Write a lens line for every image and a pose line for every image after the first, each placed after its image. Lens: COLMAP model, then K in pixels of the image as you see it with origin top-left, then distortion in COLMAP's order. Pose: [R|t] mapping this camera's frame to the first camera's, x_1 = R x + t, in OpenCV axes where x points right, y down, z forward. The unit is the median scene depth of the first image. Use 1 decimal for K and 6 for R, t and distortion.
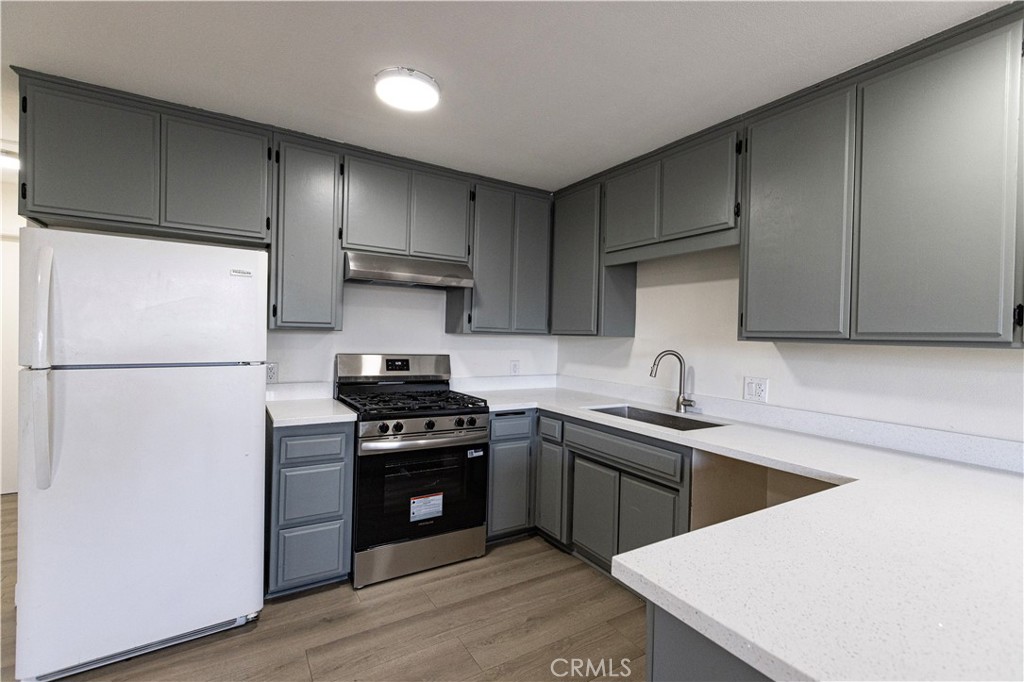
lens RADIAL K [[455.1, 0, 515.1], [0, 455.1, 339.3], [0, 0, 1]] dist [0.001875, 0.000415]
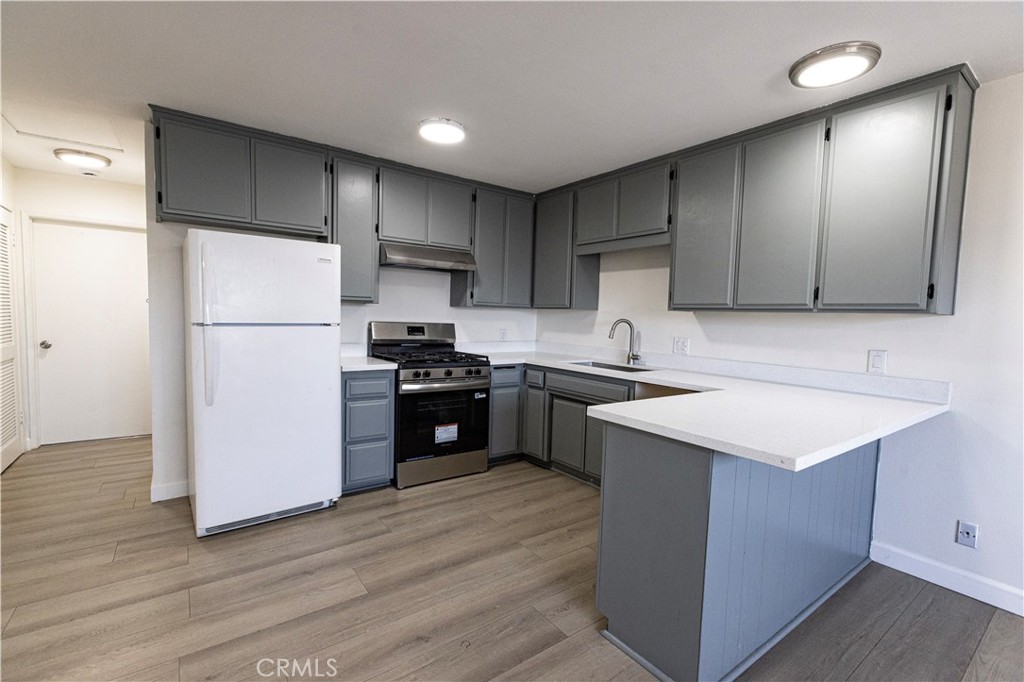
lens RADIAL K [[454.4, 0, 514.0], [0, 454.4, 346.2], [0, 0, 1]] dist [0.000941, 0.000324]
pose [[0.997026, -0.001825, 0.077045, -0.093670], [-0.002802, 0.998200, 0.059914, 0.025430], [-0.077016, -0.059952, 0.995226, -0.342491]]
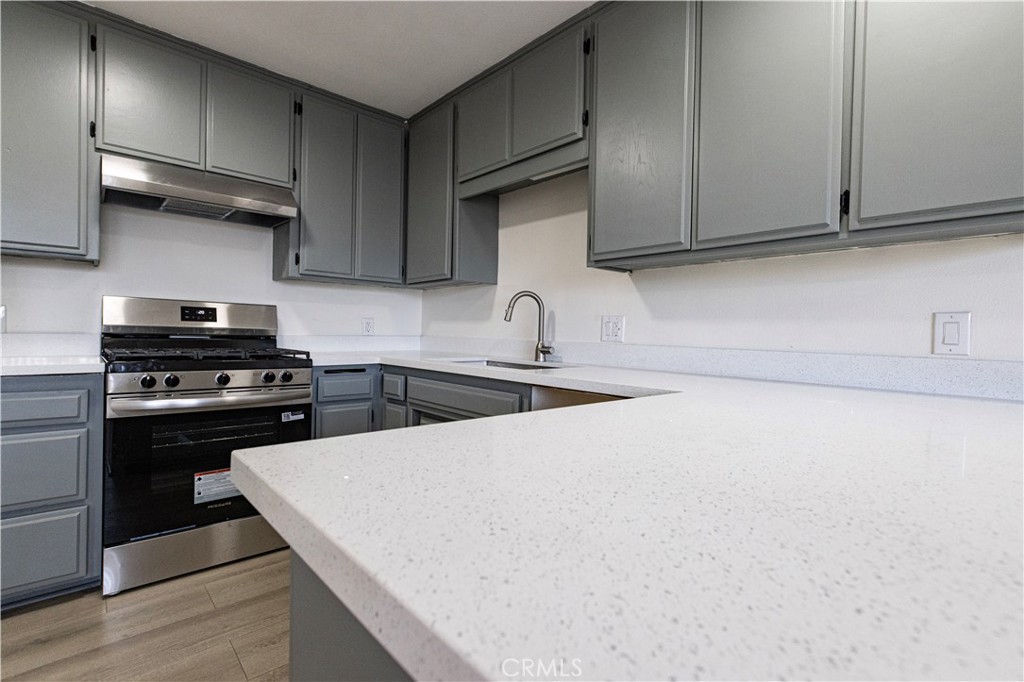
lens RADIAL K [[469.1, 0, 517.2], [0, 469.1, 338.0], [0, 0, 1]] dist [0.000404, -0.000135]
pose [[0.982901, -0.008846, 0.183922, 0.156714], [0.007041, 0.999920, 0.010468, 0.107545], [-0.184000, -0.008994, 0.982885, 0.109666]]
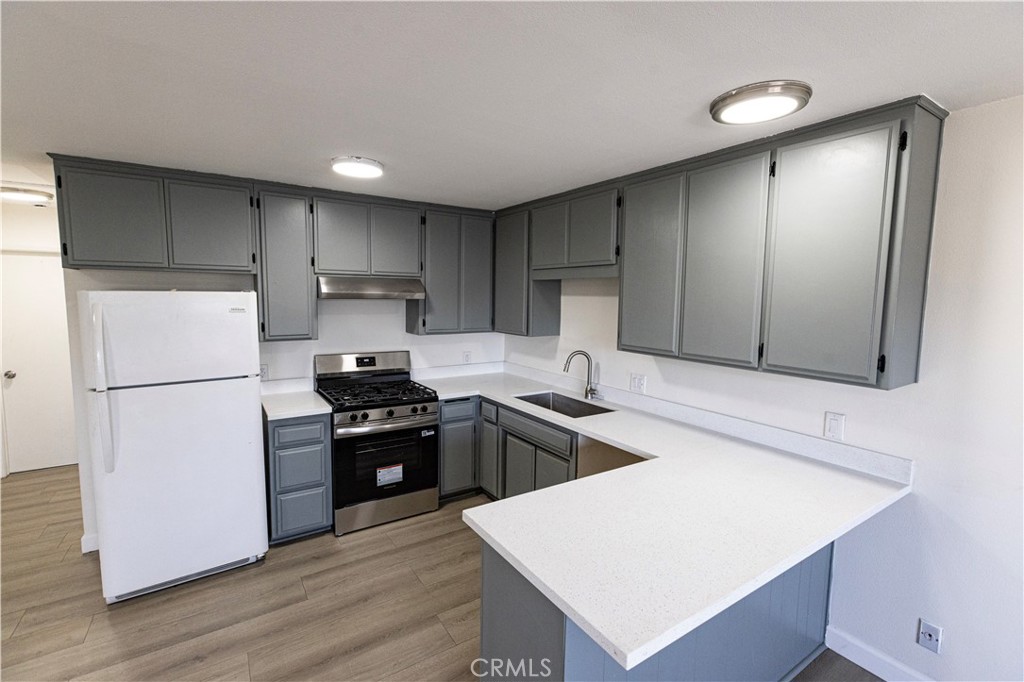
lens RADIAL K [[454.0, 0, 512.3], [0, 454.0, 338.2], [0, 0, 1]] dist [0.001157, 0.000181]
pose [[0.999649, -0.013705, 0.022655, 0.127134], [0.011694, 0.996174, 0.086608, -0.125095], [-0.023756, -0.086313, 0.995985, -0.259376]]
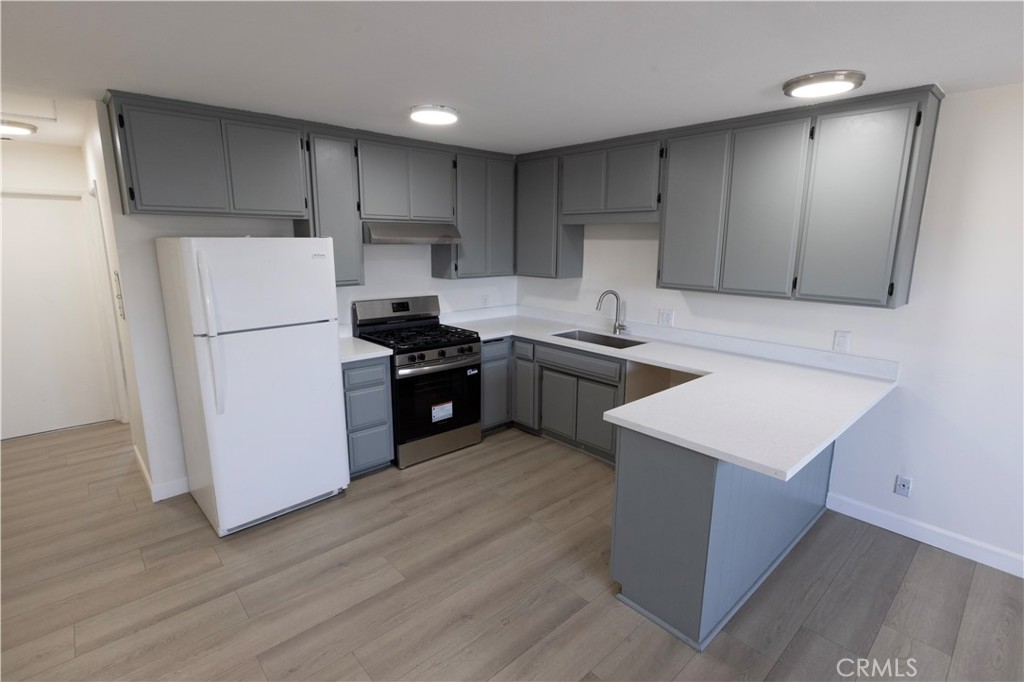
lens RADIAL K [[490.1, 0, 515.8], [0, 490.1, 338.0], [0, 0, 1]] dist [-0.001379, -0.000480]
pose [[0.982966, -0.053467, 0.175839, -0.216883], [0.018965, 0.981149, 0.192320, -0.129401], [-0.182807, -0.185709, 0.965450, -0.424586]]
